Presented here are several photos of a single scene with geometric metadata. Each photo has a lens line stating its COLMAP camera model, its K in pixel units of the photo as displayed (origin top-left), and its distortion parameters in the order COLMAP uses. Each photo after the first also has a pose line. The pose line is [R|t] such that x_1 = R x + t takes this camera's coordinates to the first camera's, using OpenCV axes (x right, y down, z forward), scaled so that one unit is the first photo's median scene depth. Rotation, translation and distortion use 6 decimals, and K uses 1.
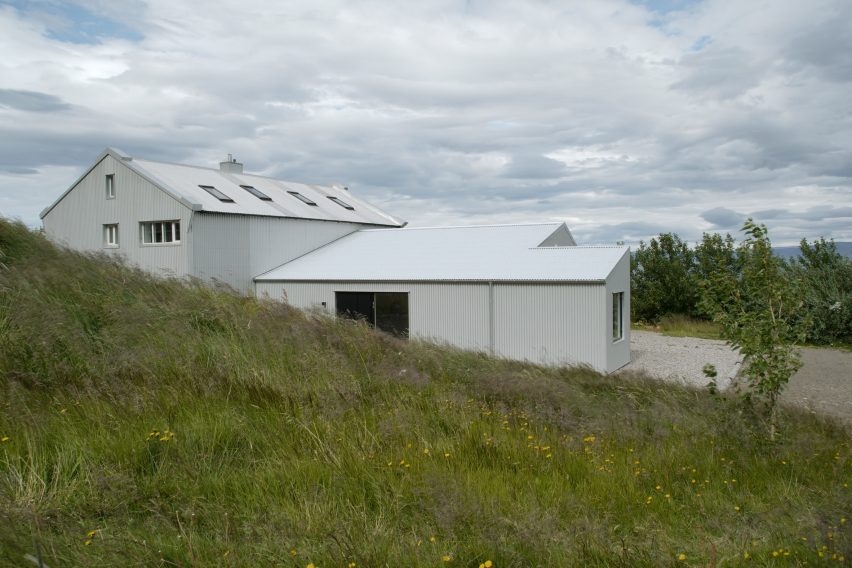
lens RADIAL K [[636.0, 0, 424.2], [0, 636.0, 284.9], [0, 0, 1]] dist [-0.009317, -0.007861]
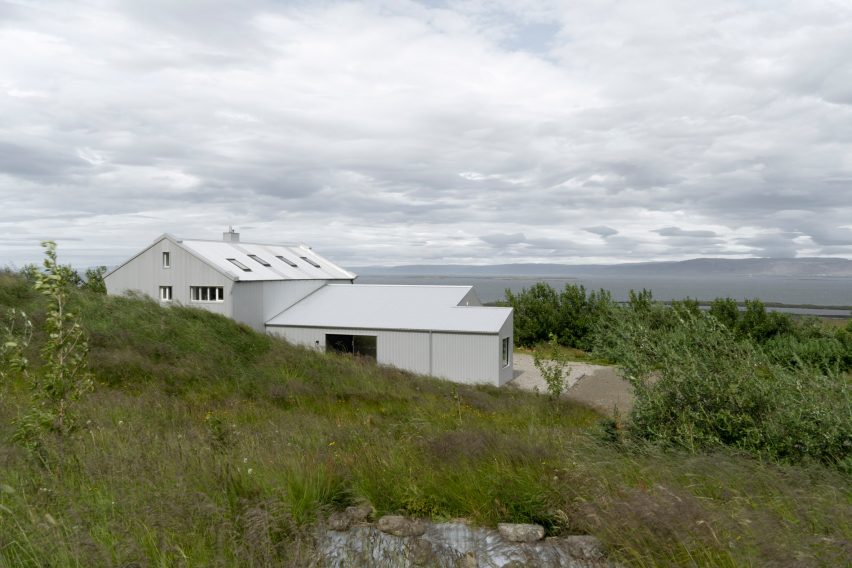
lens RADIAL K [[636.0, 0, 420.0], [0, 636.0, 283.3], [0, 0, 1]] dist [-0.009317, -0.007861]
pose [[0.987524, 0.011666, 0.157039, -0.150302], [-0.008935, 0.999797, -0.018085, -0.080955], [-0.157218, 0.016456, 0.987427, -0.510441]]
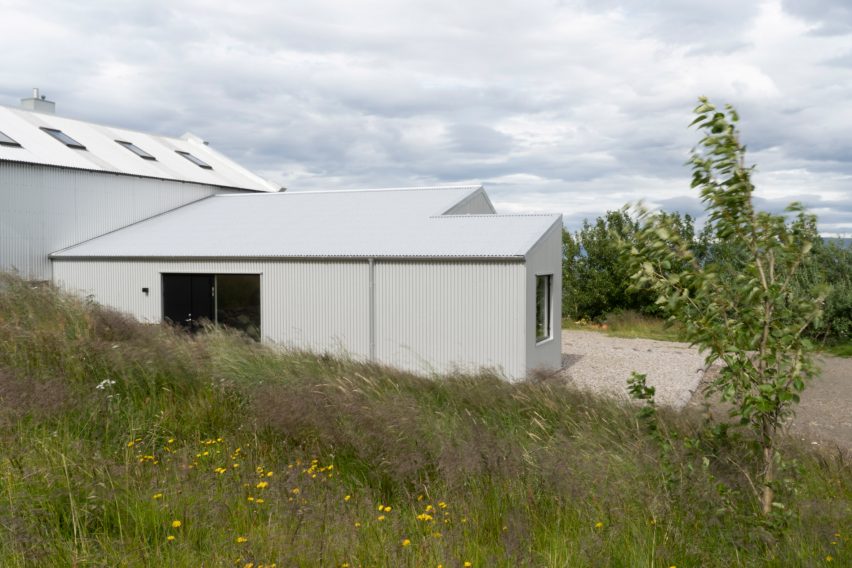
lens RADIAL K [[746.0, 0, 425.3], [0, 746.0, 276.5], [0, 0, 1]] dist [-0.000661, 0.011103]
pose [[0.994265, 0.008442, 0.106609, 0.062680], [-0.007712, 0.999944, -0.007262, 0.017349], [-0.106664, 0.006398, 0.994275, 0.128095]]
